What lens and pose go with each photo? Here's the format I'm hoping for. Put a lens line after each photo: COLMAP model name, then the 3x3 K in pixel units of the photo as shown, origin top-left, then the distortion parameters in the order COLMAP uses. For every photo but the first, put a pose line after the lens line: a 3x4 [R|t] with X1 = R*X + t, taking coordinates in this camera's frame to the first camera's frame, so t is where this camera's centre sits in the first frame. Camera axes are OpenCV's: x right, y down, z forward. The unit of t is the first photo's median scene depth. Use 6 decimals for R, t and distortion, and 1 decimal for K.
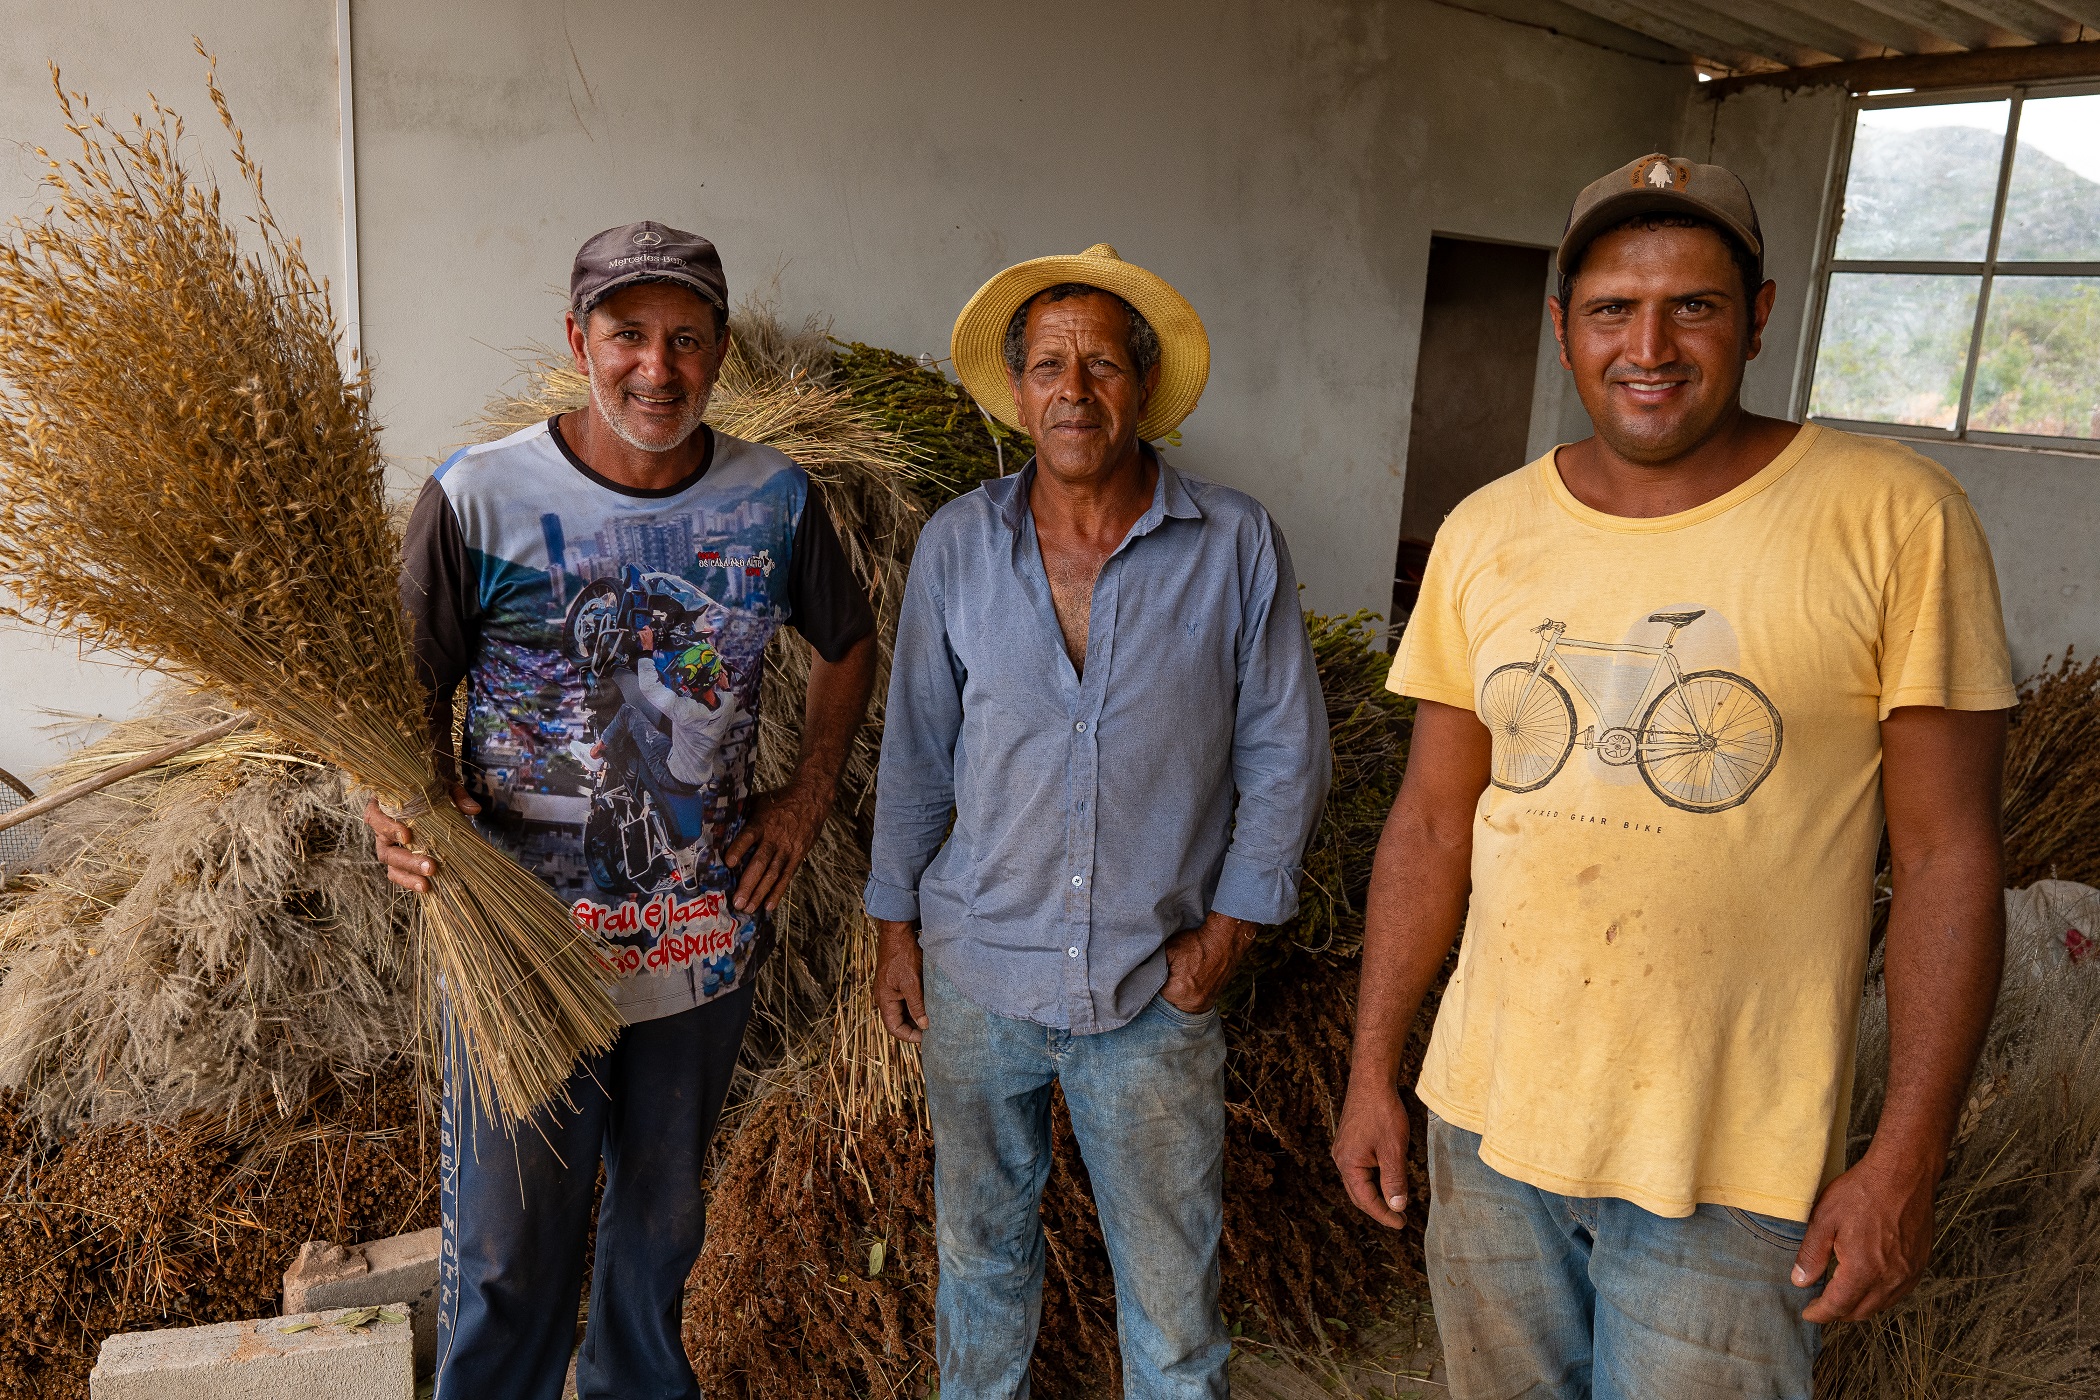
lens RADIAL K [[1690.7, 0, 1135.5], [0, 1690.7, 687.1], [0, 0, 1]] dist [0.013571, -0.004713]
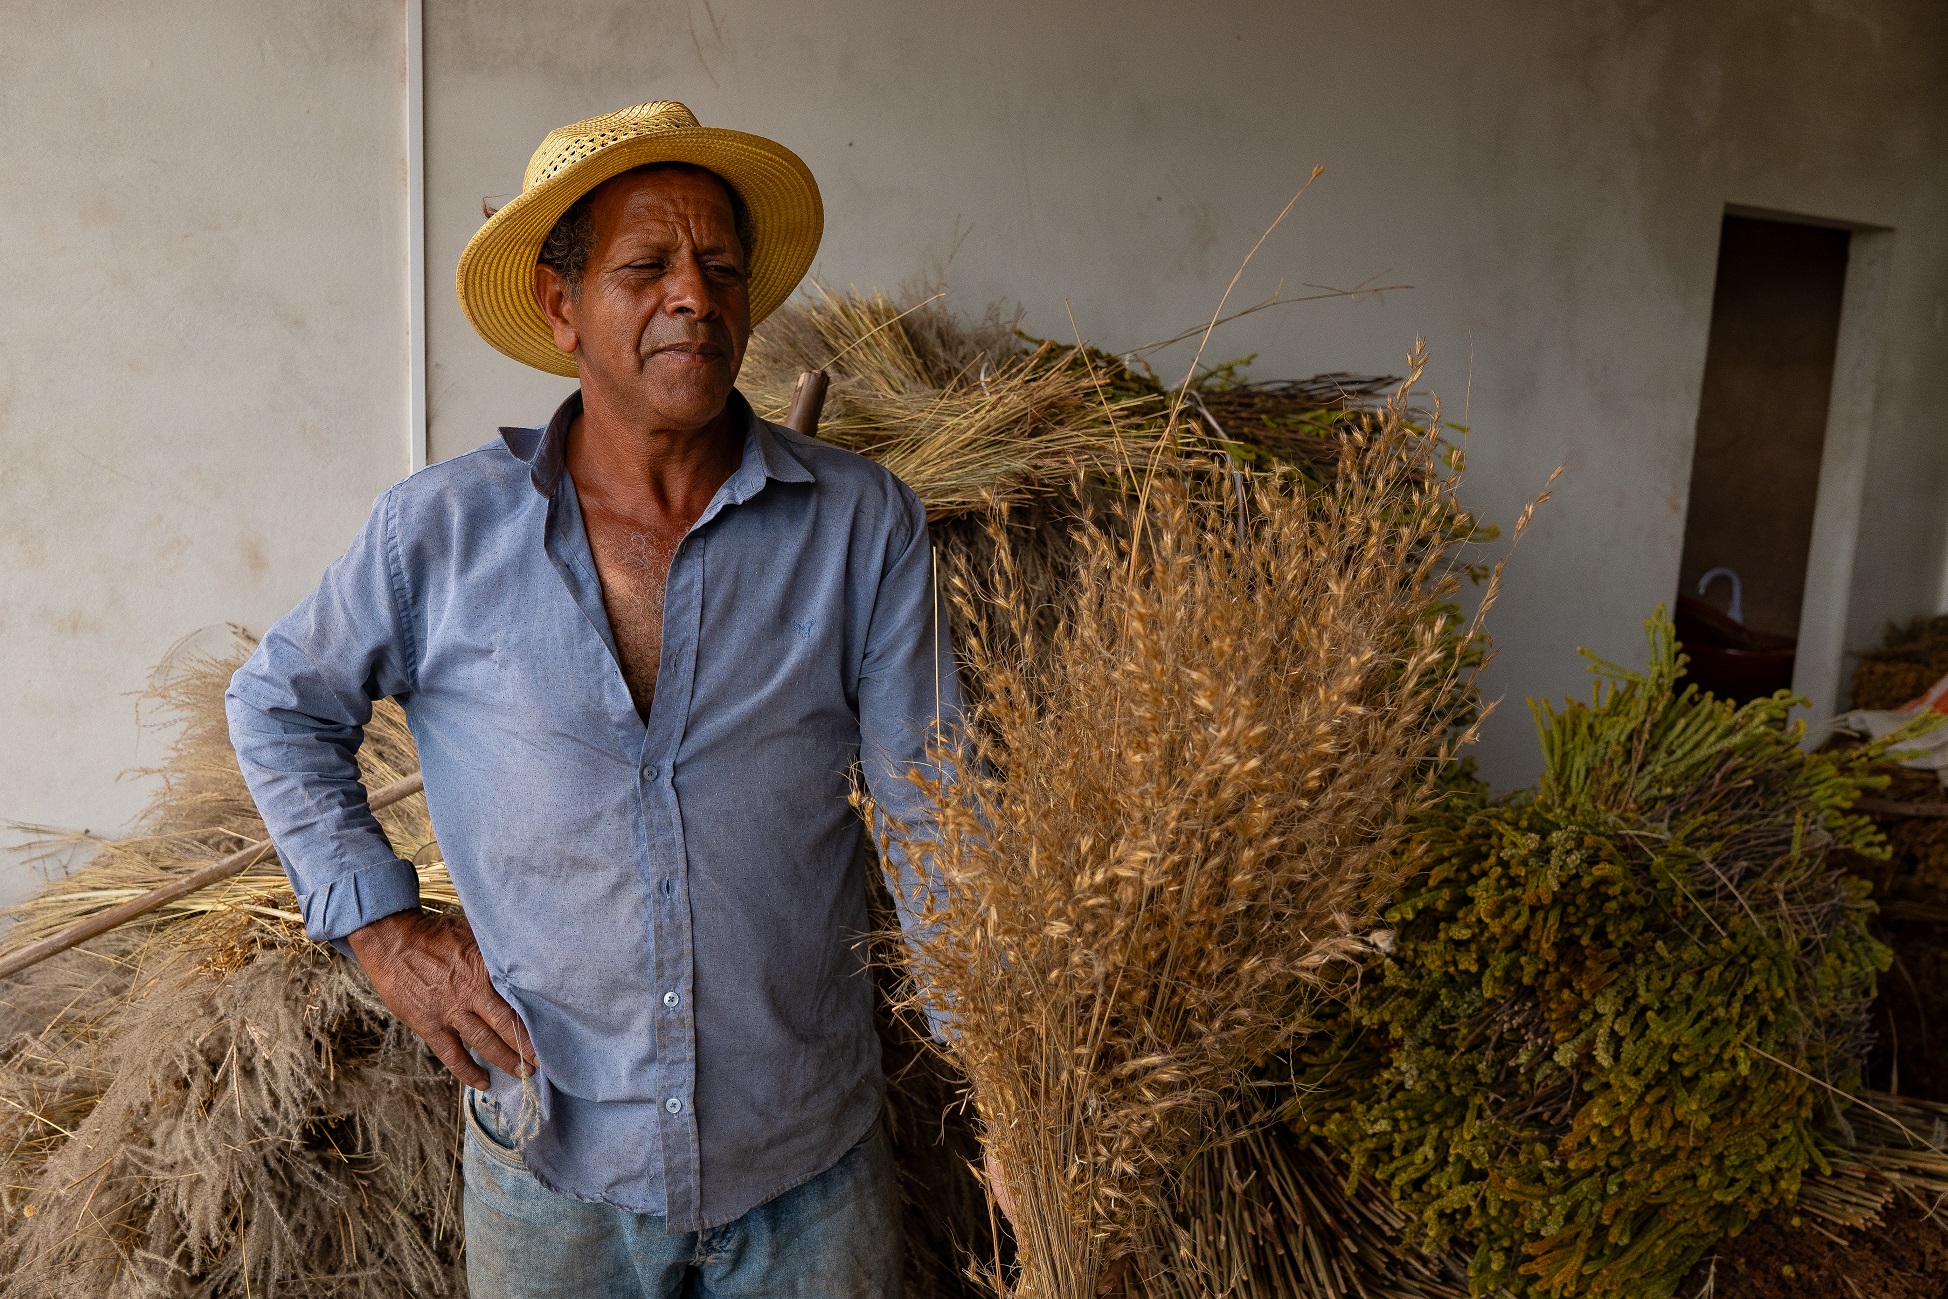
lens RADIAL K [[1568.3, 0, 969.7], [0, 1568.3, 646.7], [0, 0, 1]] dist [0.013571, -0.004713]
pose [[0.996176, -0.001444, -0.087361, -0.179242], [-0.002816, 0.998813, -0.048620, -0.038870], [0.087327, 0.048680, 0.994990, 0.383306]]
